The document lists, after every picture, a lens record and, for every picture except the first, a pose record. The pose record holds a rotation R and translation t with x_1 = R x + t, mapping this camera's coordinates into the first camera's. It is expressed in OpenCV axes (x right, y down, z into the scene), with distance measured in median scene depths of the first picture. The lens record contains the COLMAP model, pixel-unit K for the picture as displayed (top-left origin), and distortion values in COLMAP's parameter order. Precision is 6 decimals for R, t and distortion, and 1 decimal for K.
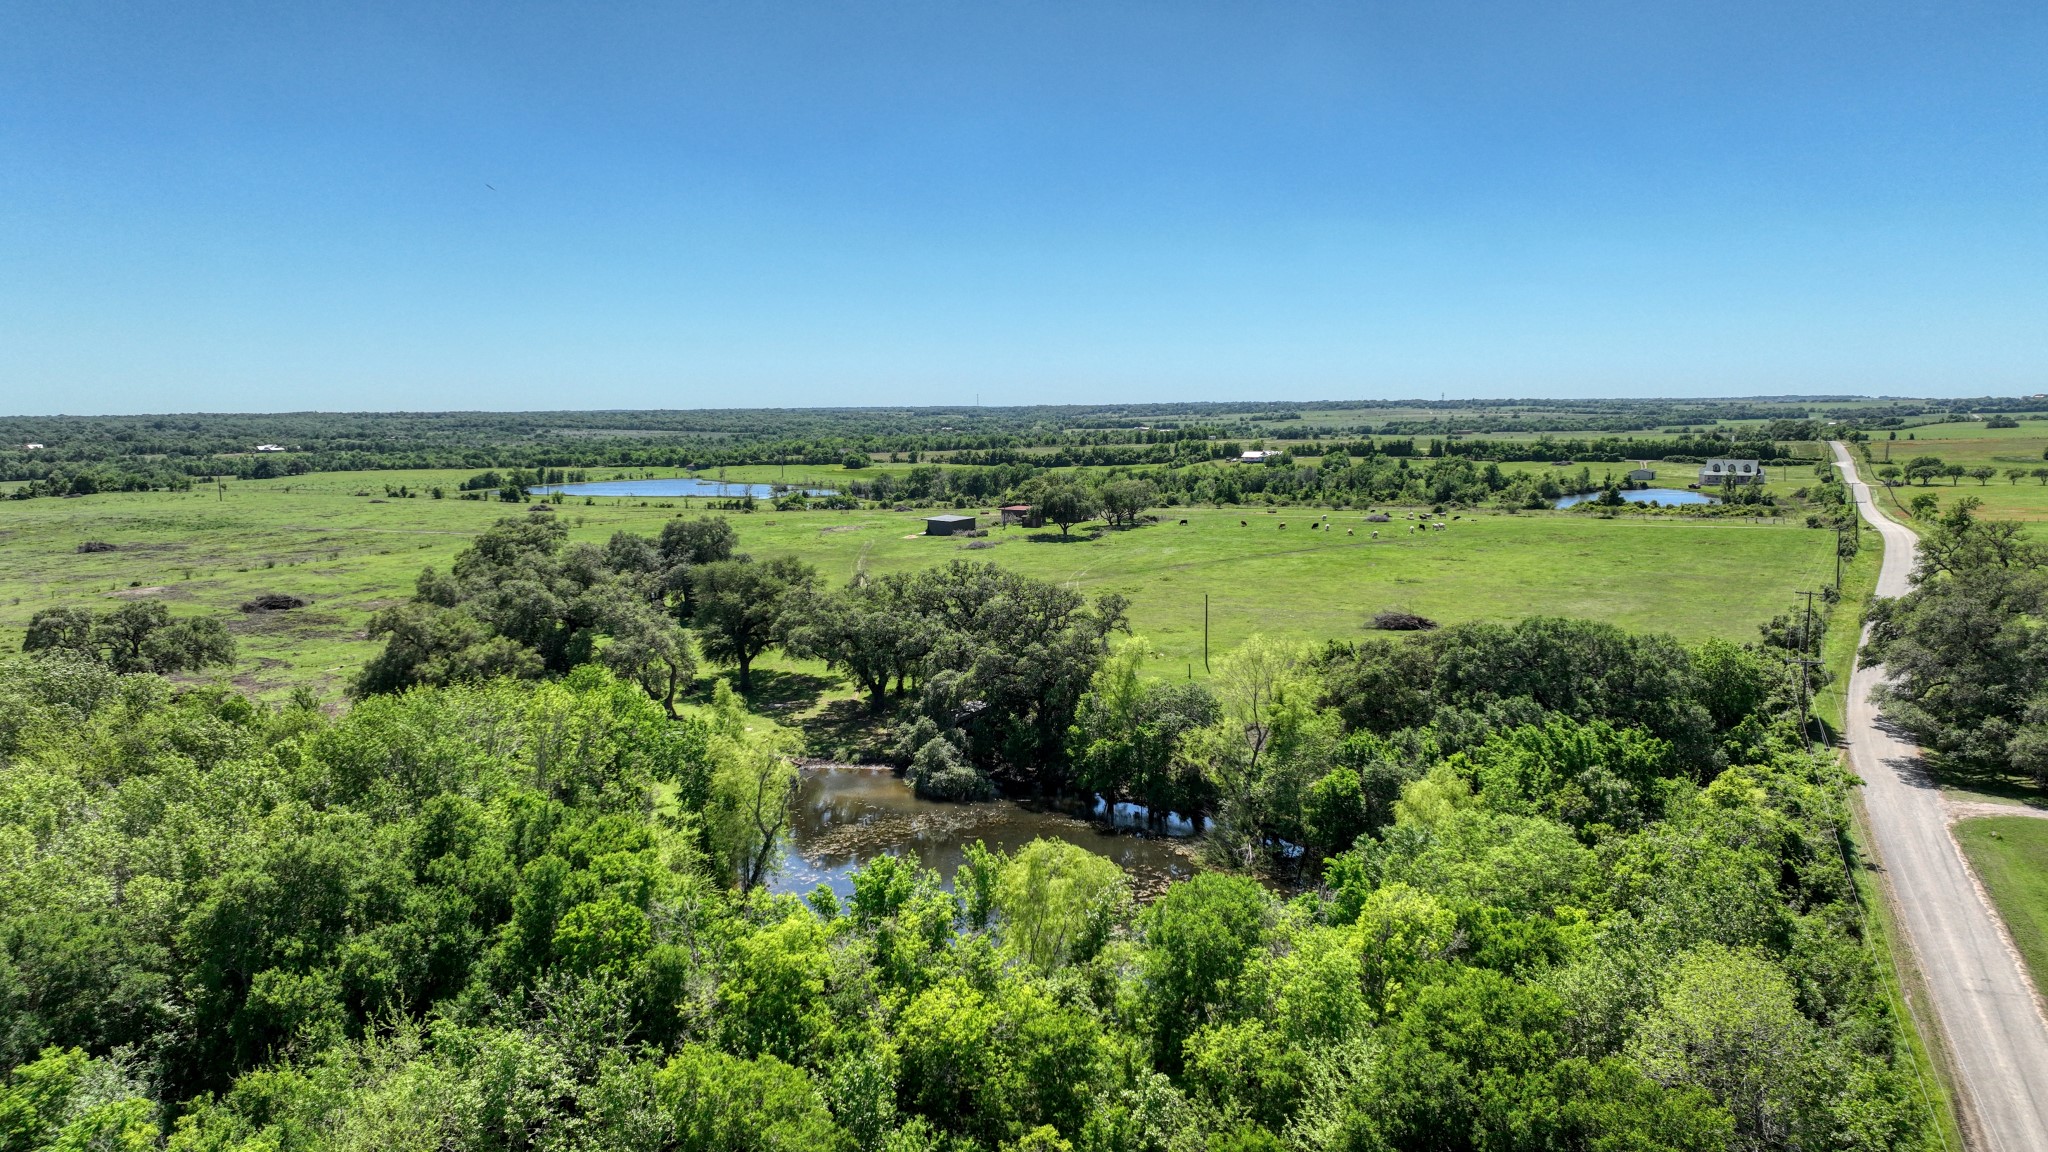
lens RADIAL K [[1441.2, 0, 1026.3], [0, 1441.2, 574.5], [0, 0, 1]] dist [0.006638, 0.009968]
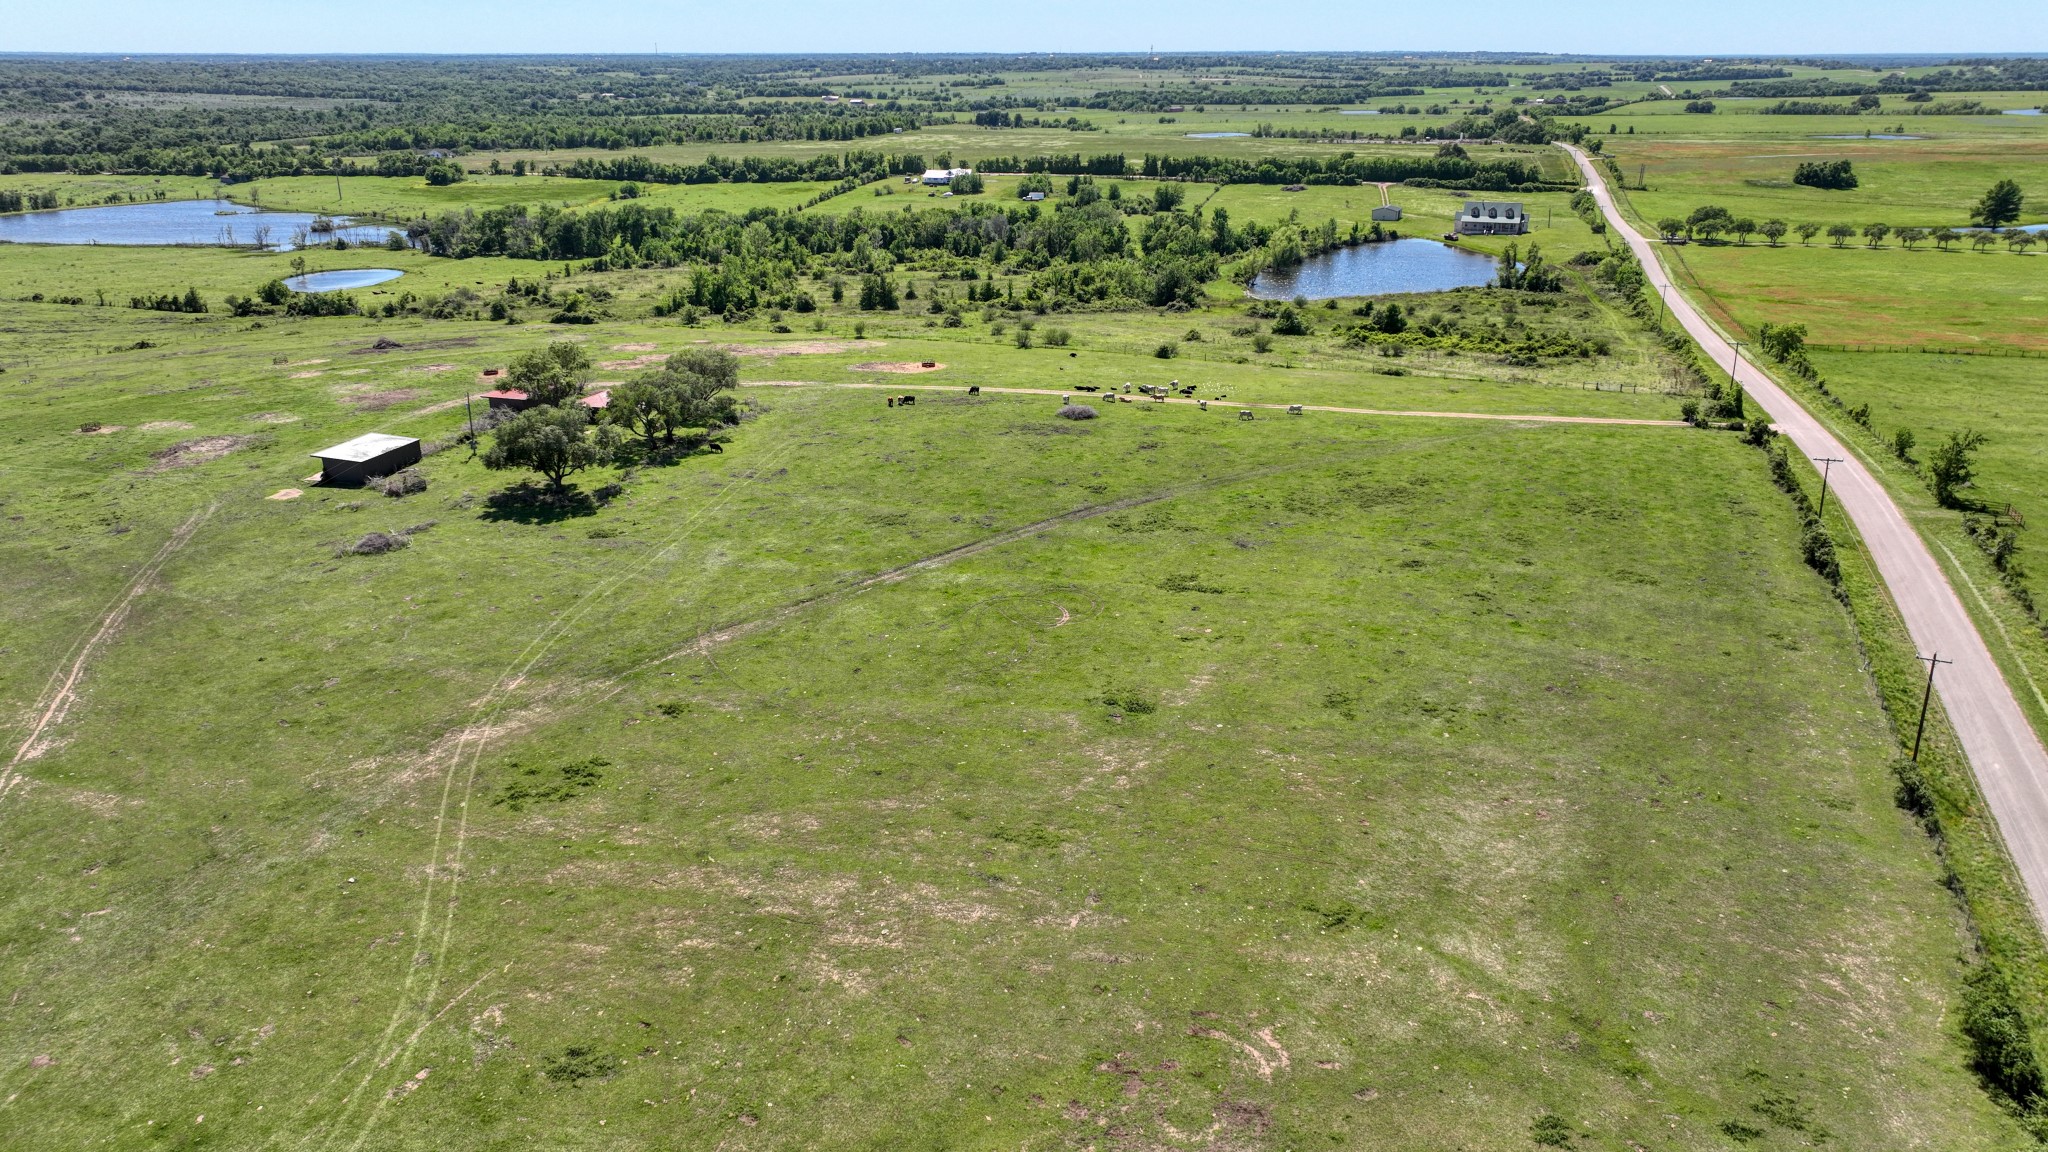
lens RADIAL K [[1441.2, 0, 1019.4], [0, 1441.2, 578.6], [0, 0, 1]] dist [0.006638, 0.009968]
pose [[0.981248, -0.057715, 0.183903, 0.035838], [0.013761, 0.972659, 0.231828, -0.044964], [-0.192255, -0.224950, 0.955215, 0.140400]]
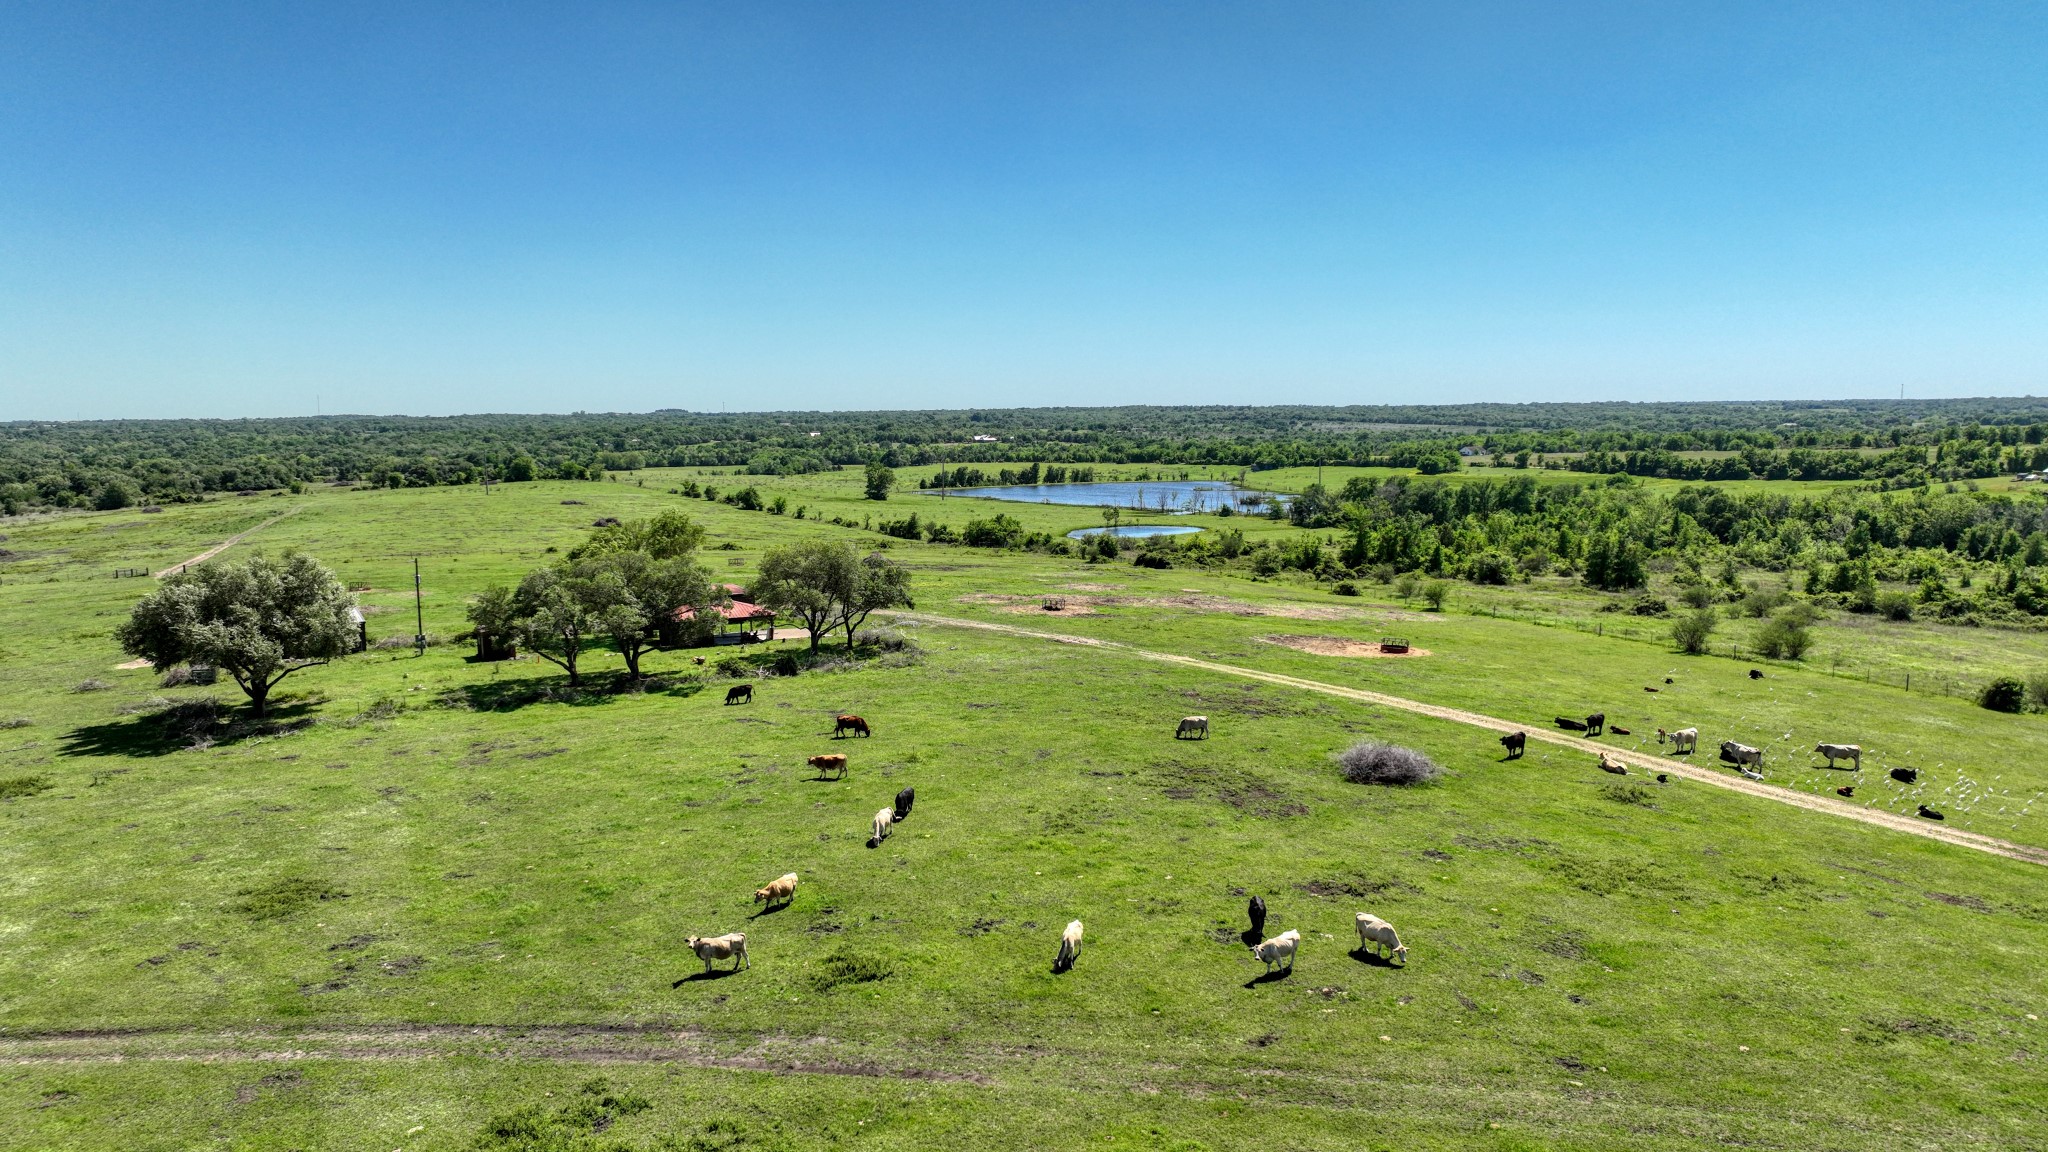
lens RADIAL K [[1441.2, 0, 1021.3], [0, 1441.2, 574.9], [0, 0, 1]] dist [0.006638, 0.009968]
pose [[0.827250, 0.065467, -0.558006, 0.126948], [-0.064138, 0.997699, 0.021968, -0.027101], [0.558161, 0.017616, 0.829546, 0.297545]]
